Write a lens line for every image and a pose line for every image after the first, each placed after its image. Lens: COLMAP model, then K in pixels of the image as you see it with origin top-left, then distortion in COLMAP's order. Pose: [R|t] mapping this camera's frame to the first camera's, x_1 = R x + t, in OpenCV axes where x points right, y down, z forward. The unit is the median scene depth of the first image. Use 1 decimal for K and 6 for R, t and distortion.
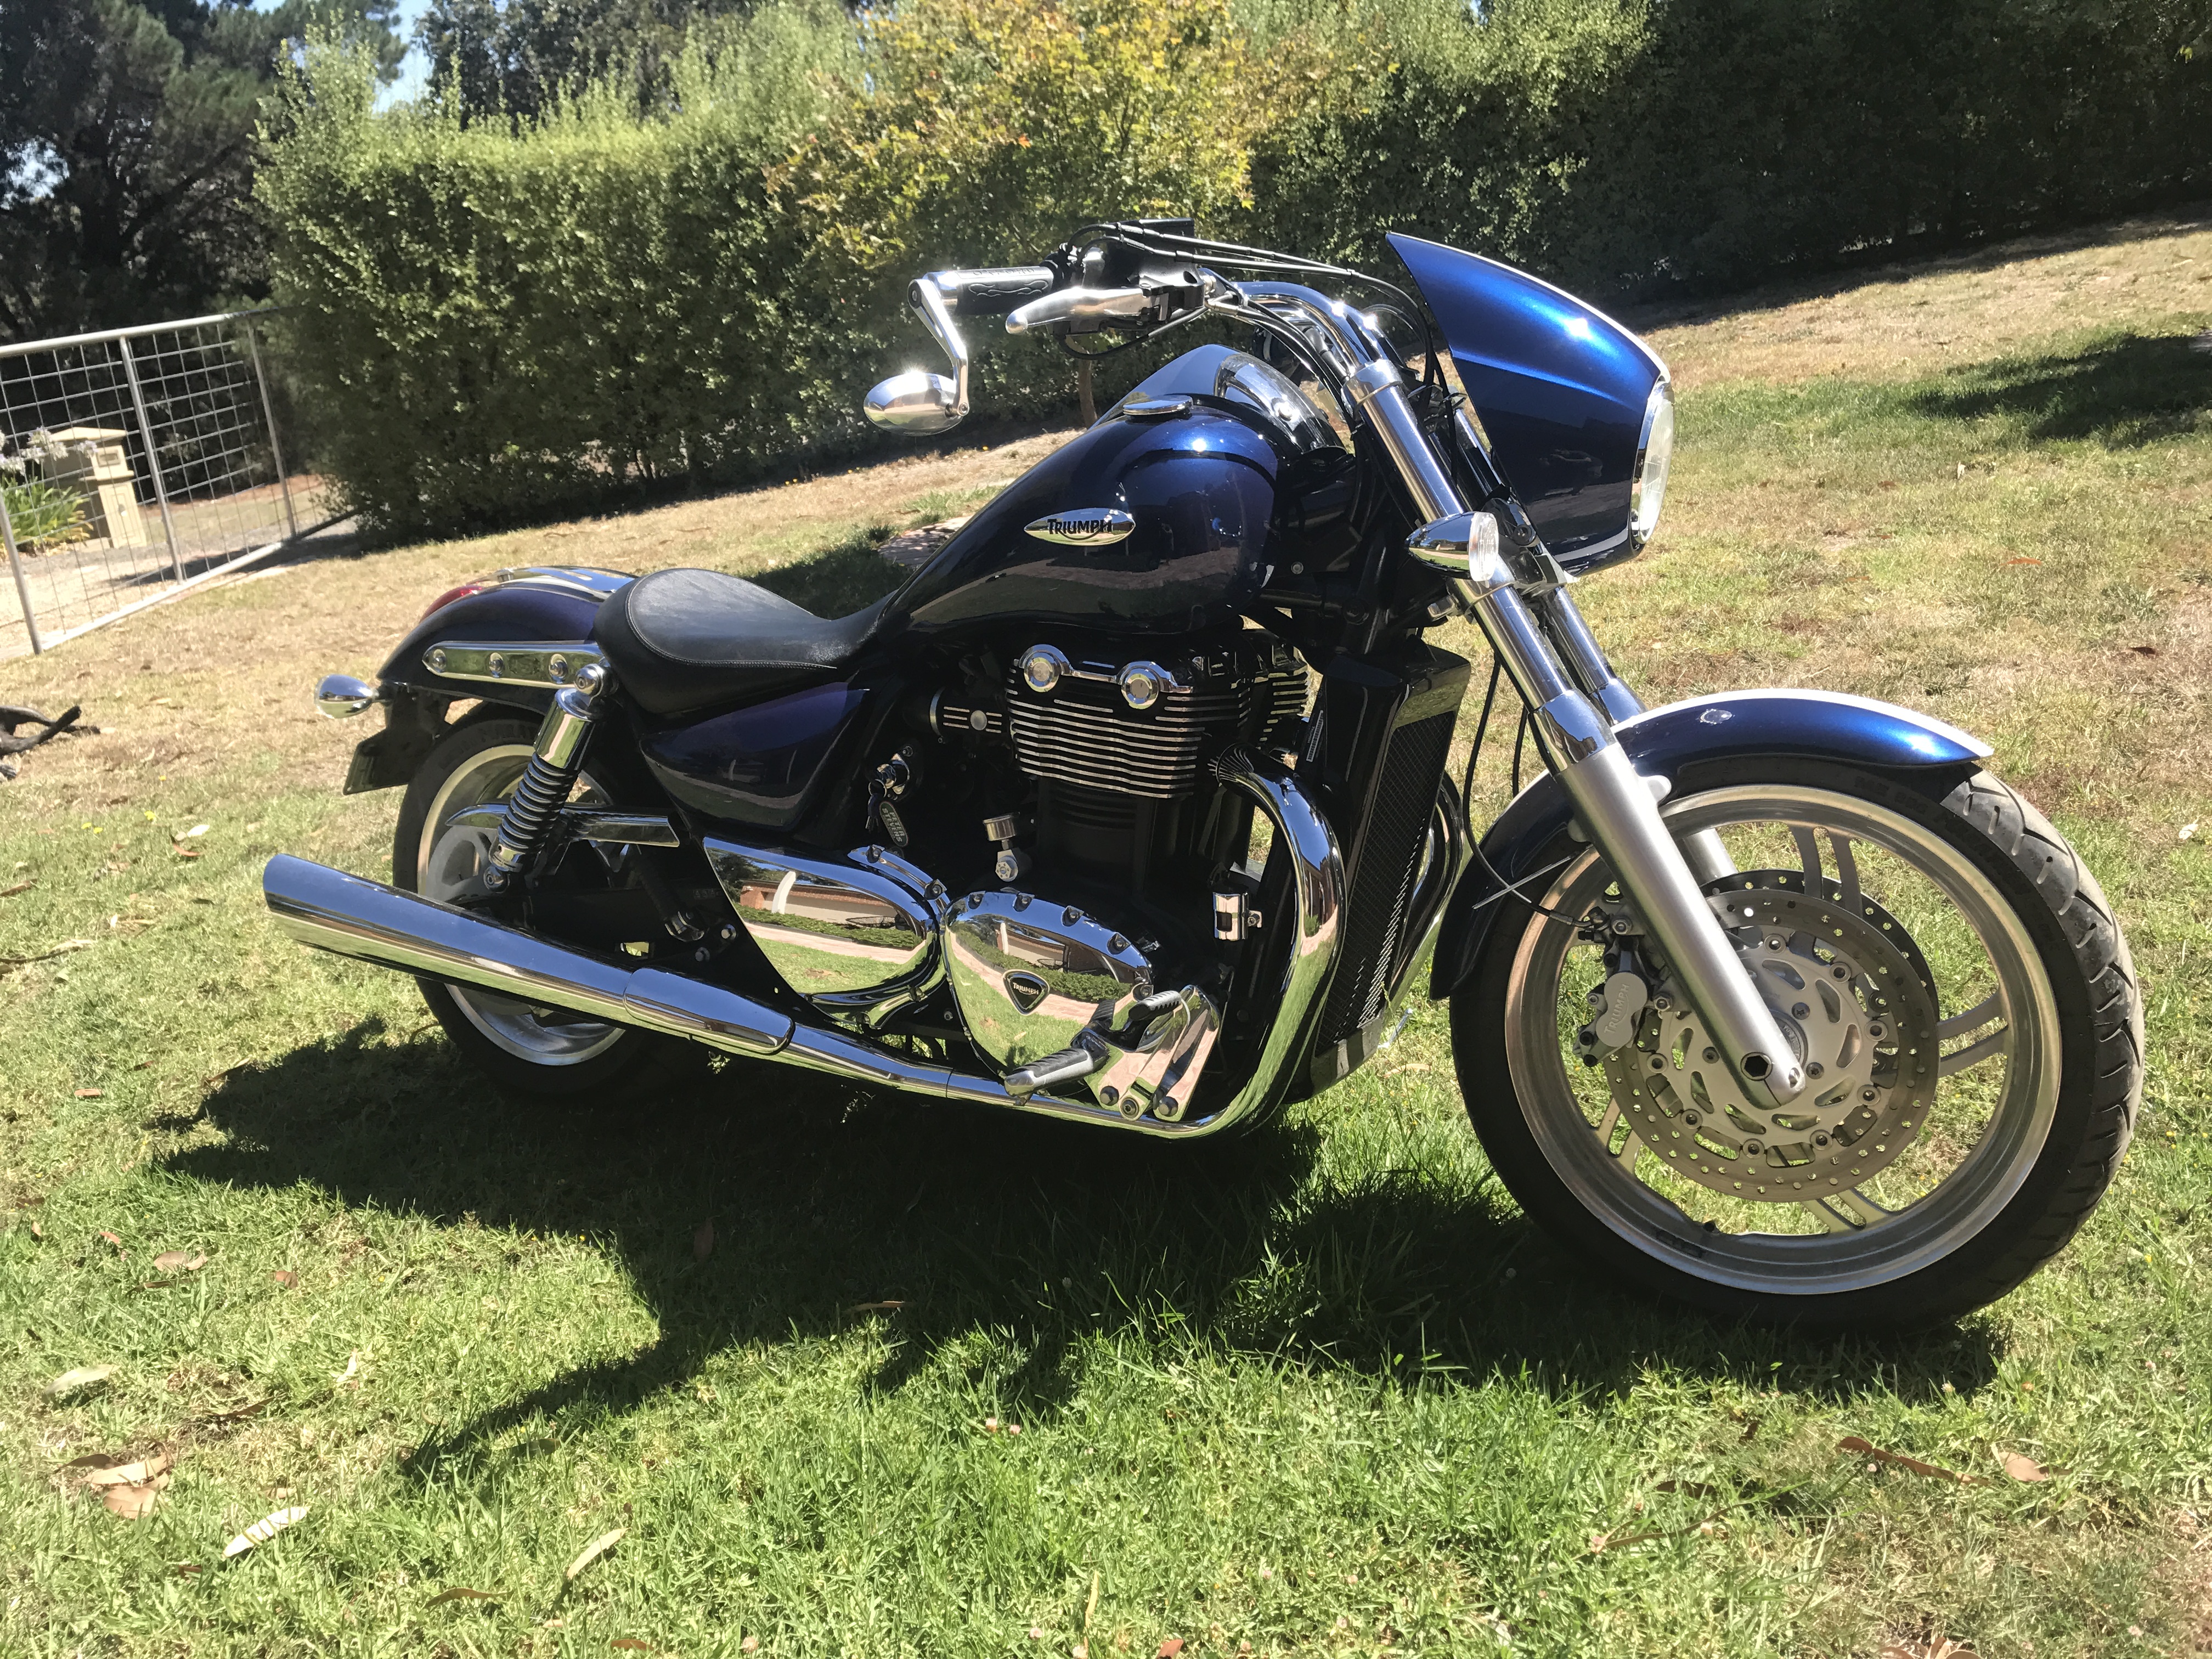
lens RADIAL K [[1826.2, 0, 1109.3], [0, 1826.2, 804.6], [0, 0, 1]] dist [-0.008319, -0.002898]
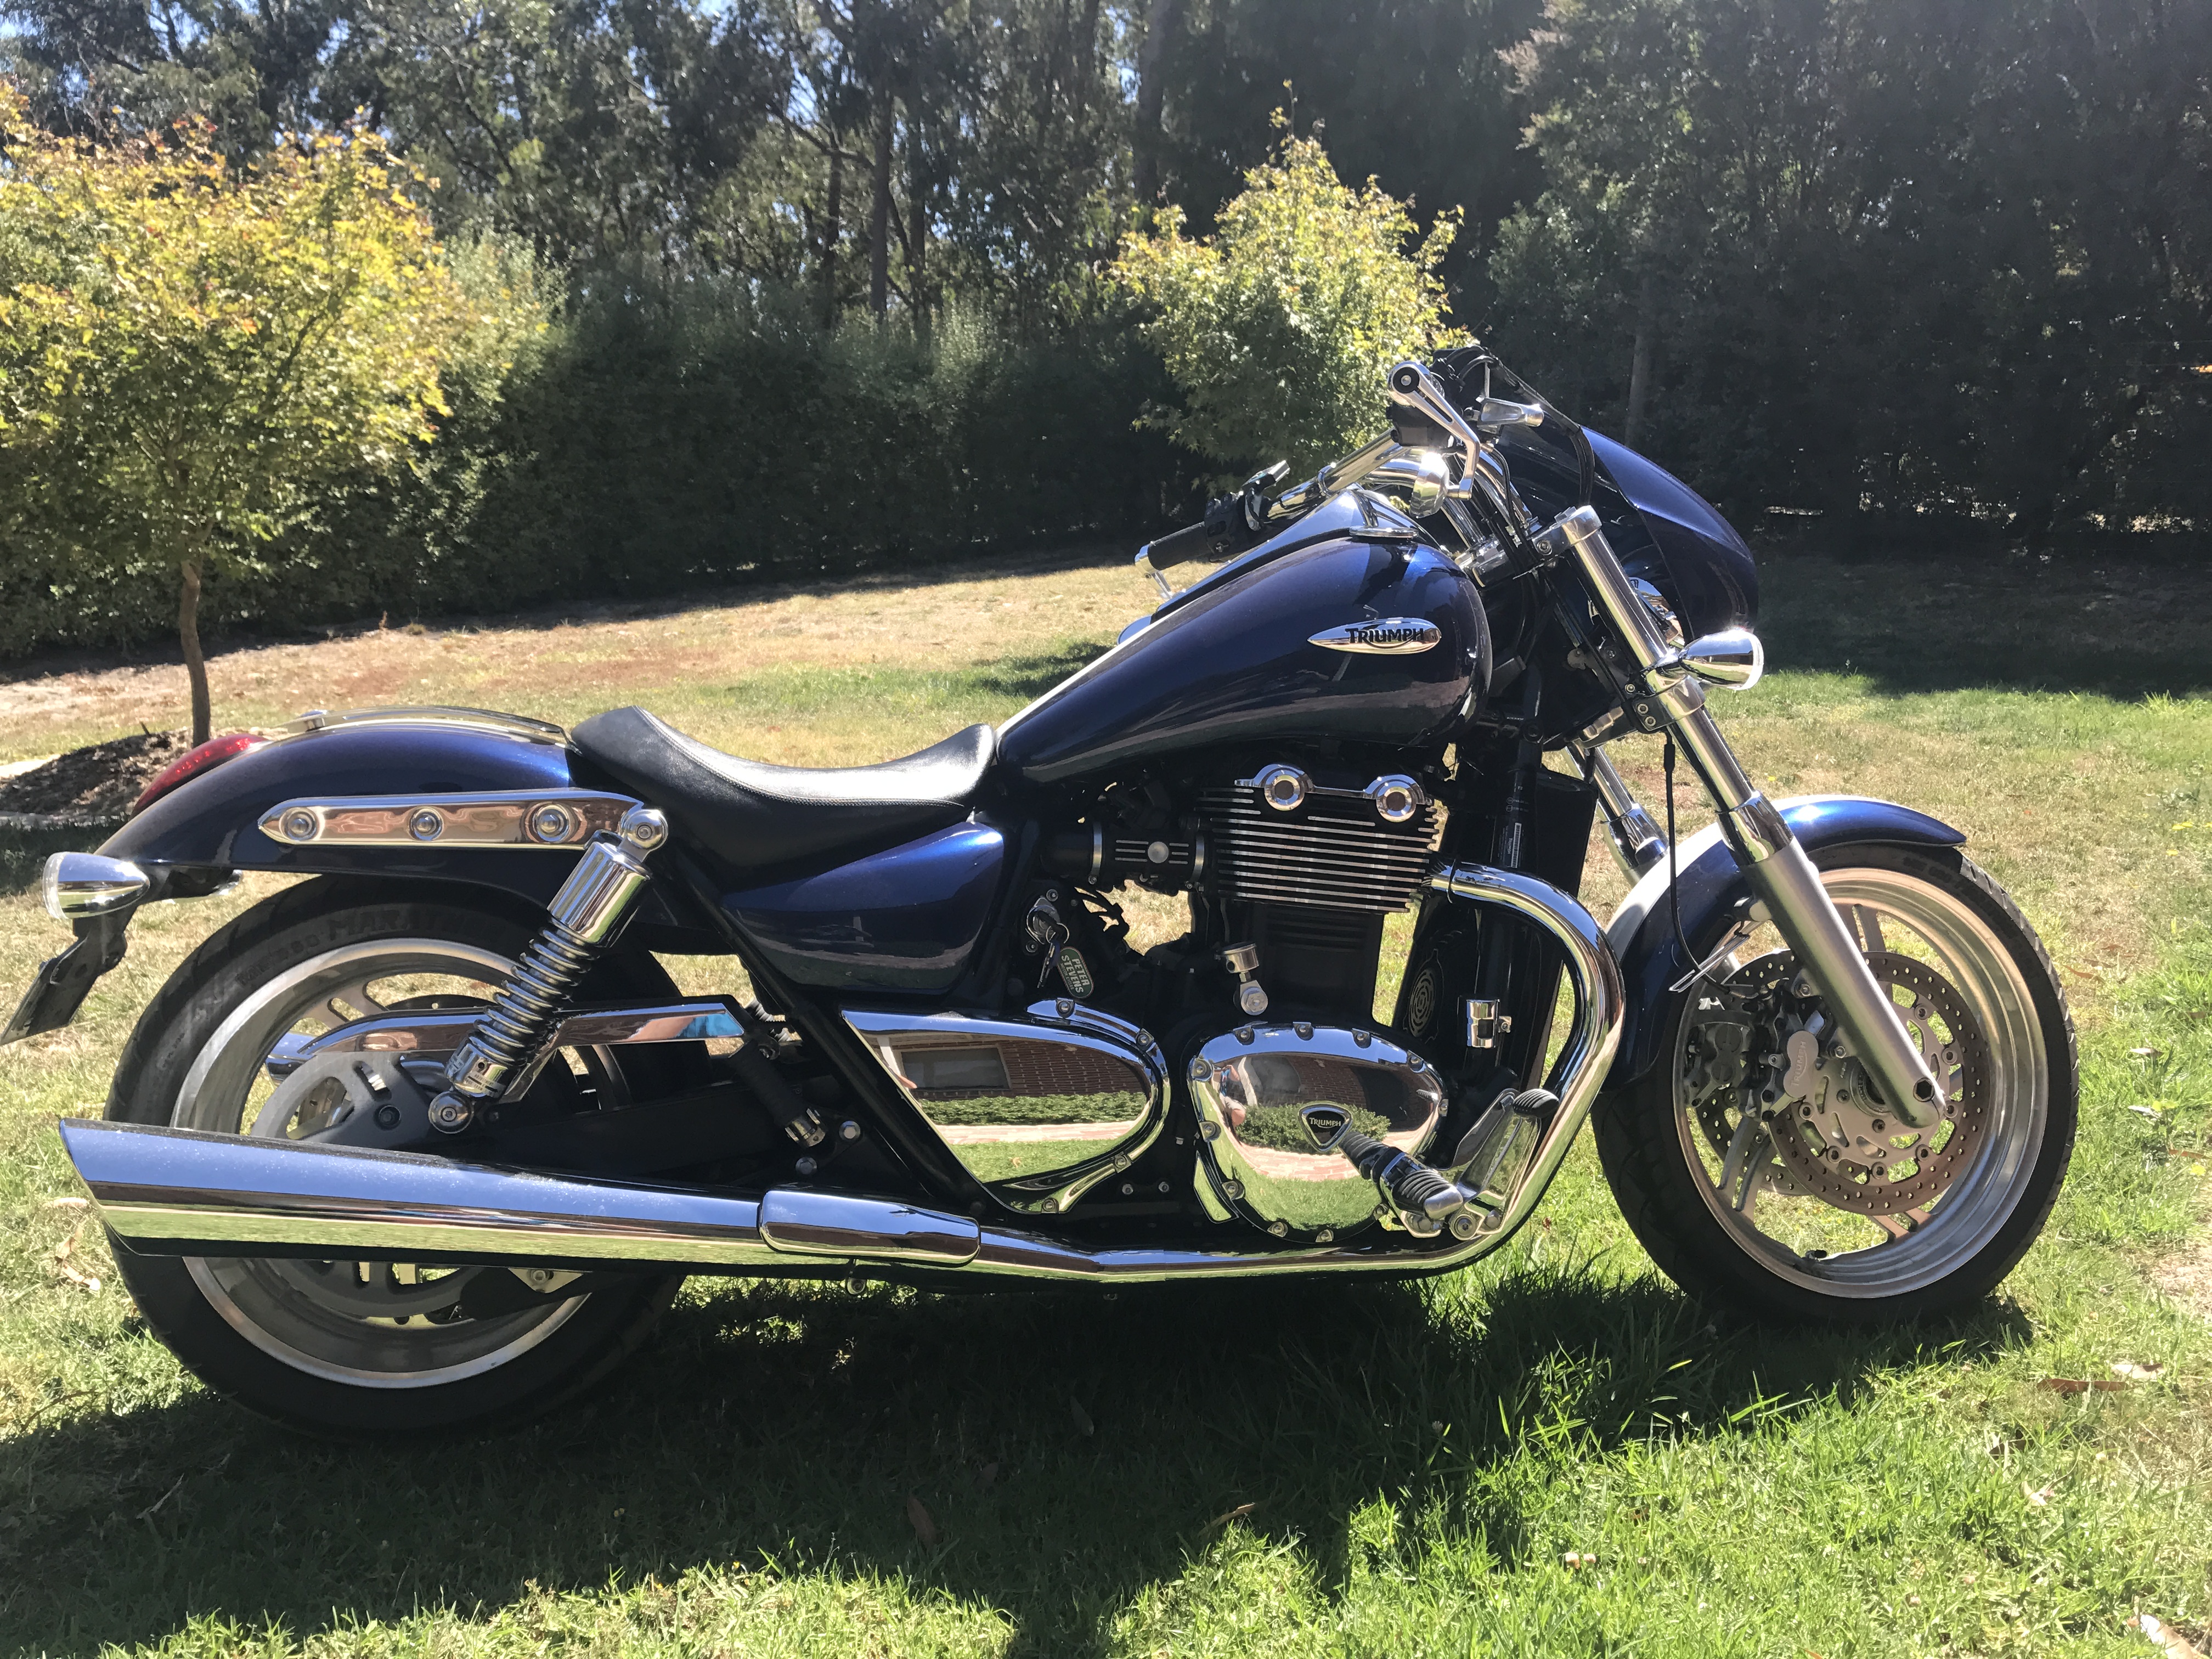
lens RADIAL K [[1811.4, 0, 1106.0], [0, 1811.4, 829.5], [0, 0, 1]] dist [0.016880, -0.012984]
pose [[0.776494, 0.000688, 0.630125, -0.670635], [0.100708, 0.987010, -0.125178, 0.054562], [-0.622025, 0.160659, 0.766338, 0.310308]]
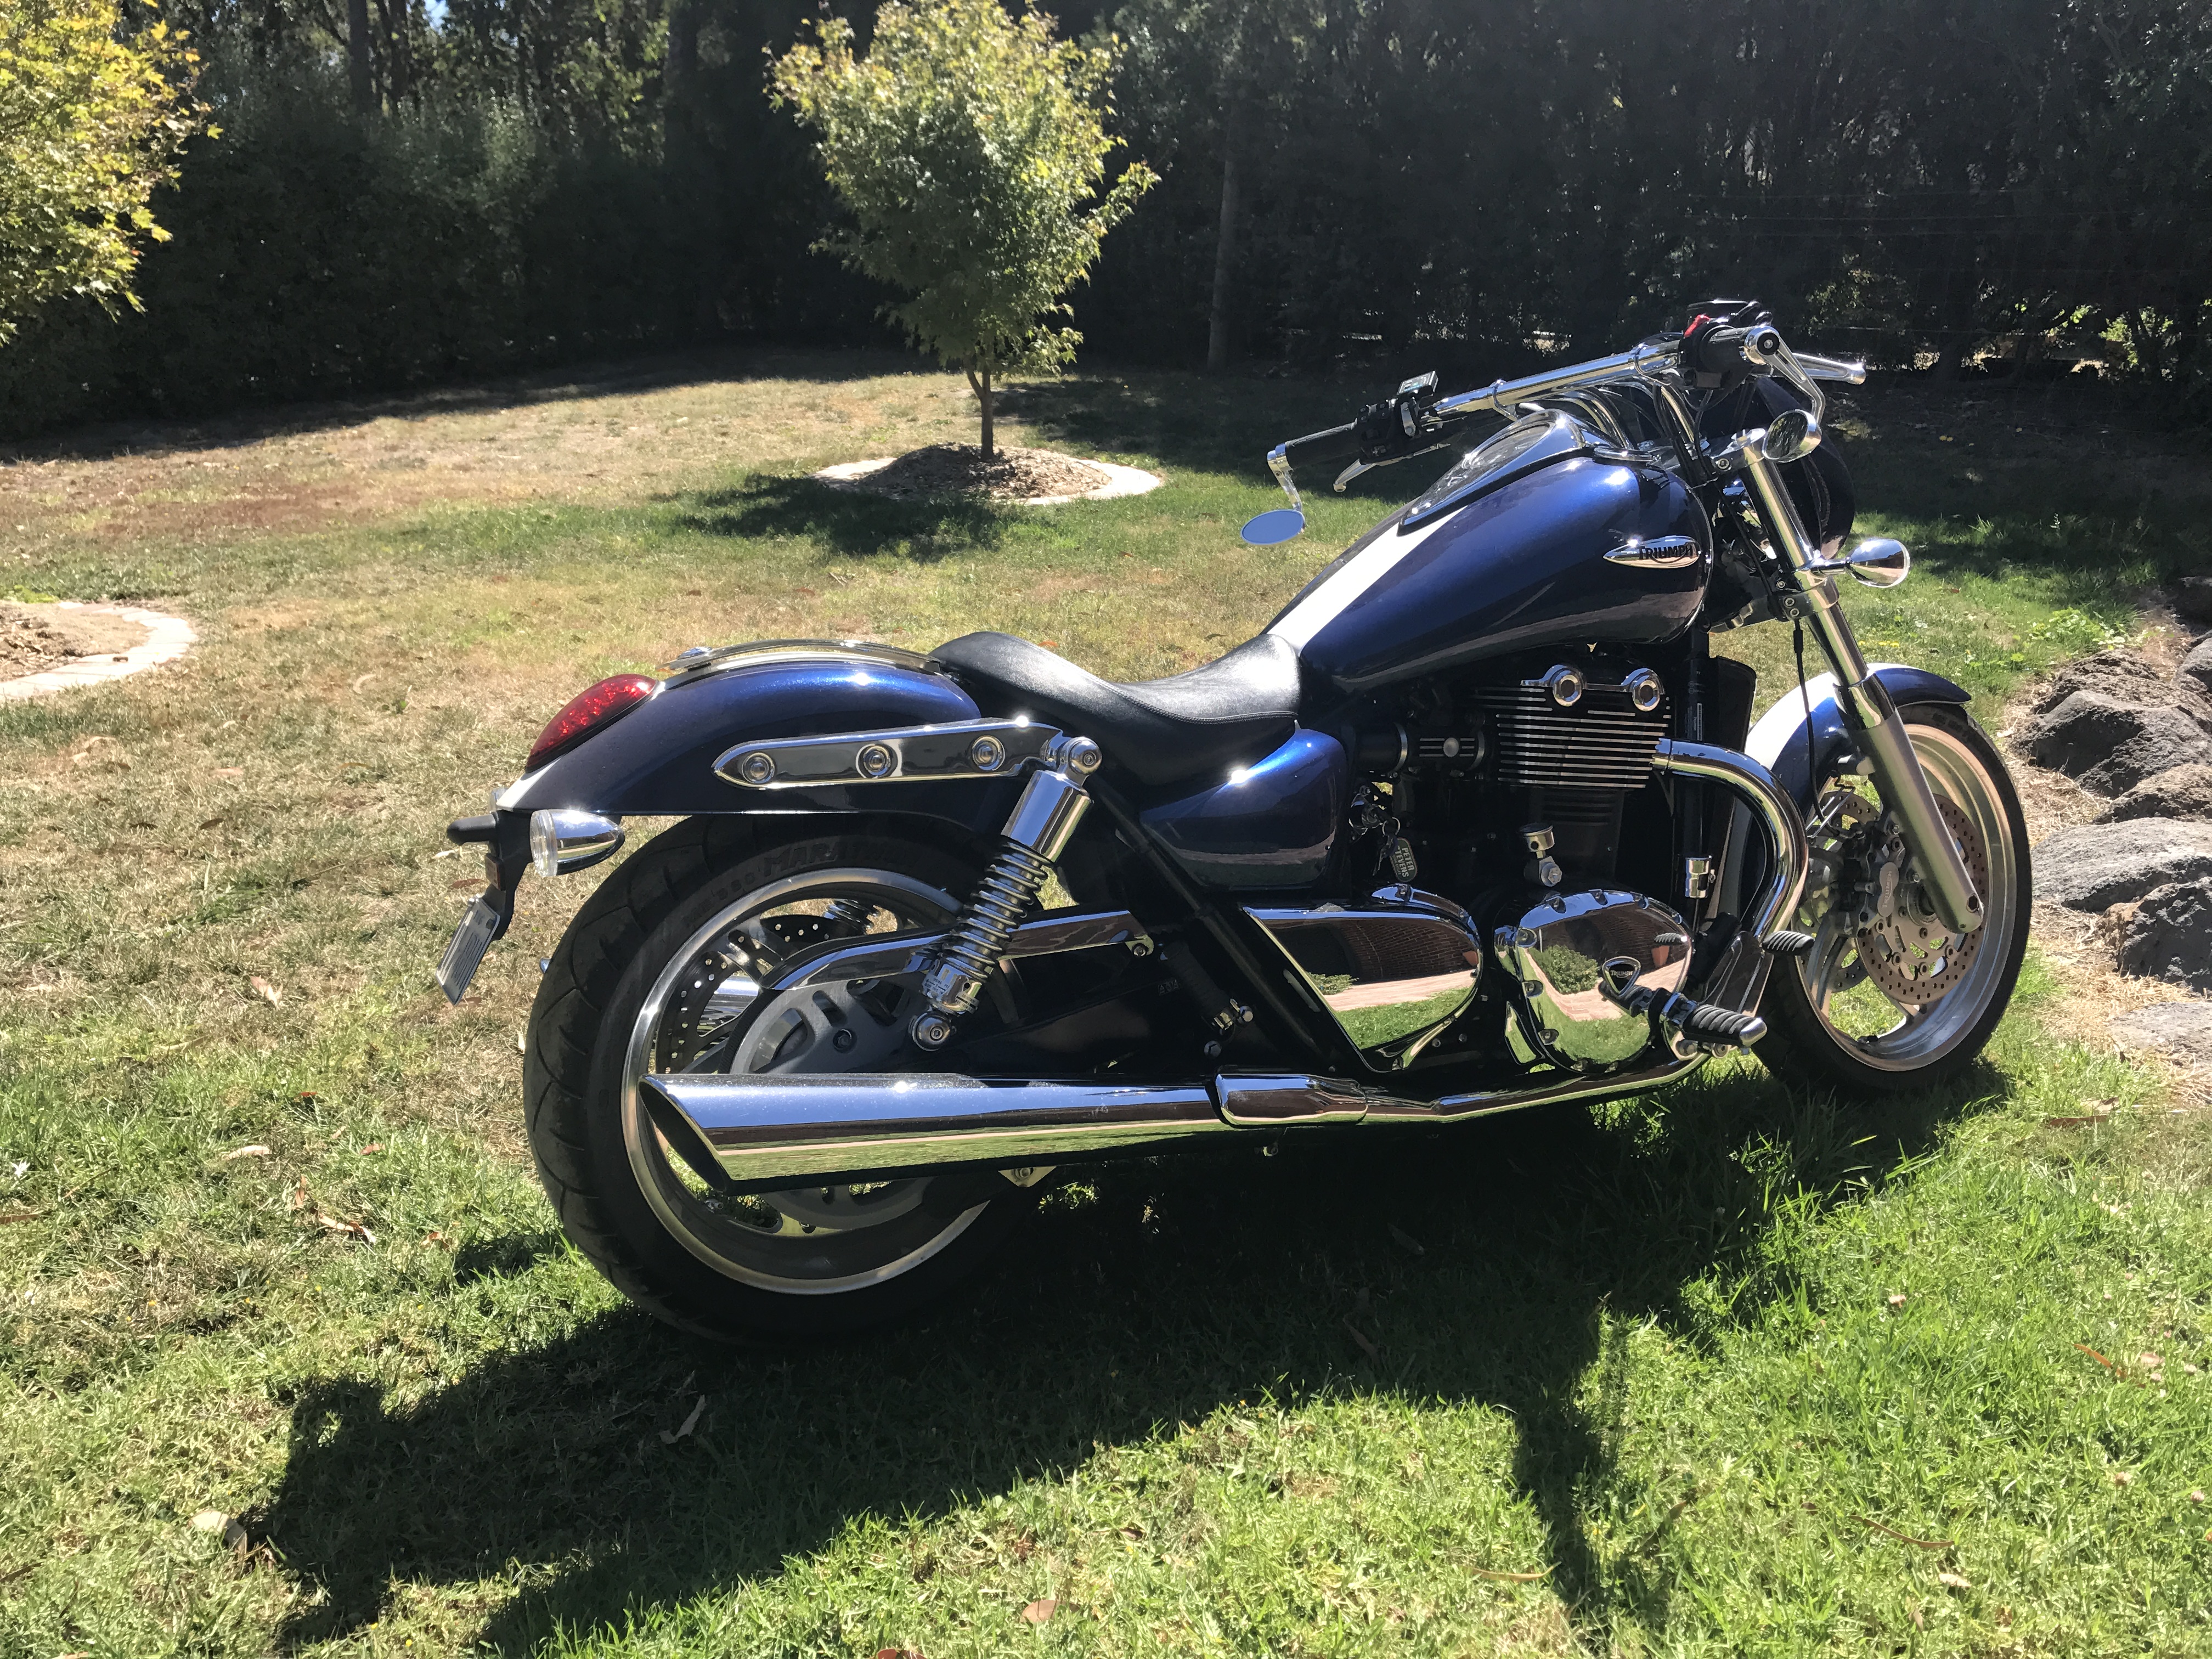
lens RADIAL K [[1797.8, 0, 1106.0], [0, 1797.8, 829.5], [0, 0, 1]] dist [0.005323, -0.003433]
pose [[0.577241, -0.108661, 0.809312, -1.022215], [0.162501, 0.986569, 0.016557, -0.049107], [-0.800241, 0.121957, 0.587146, 0.561979]]
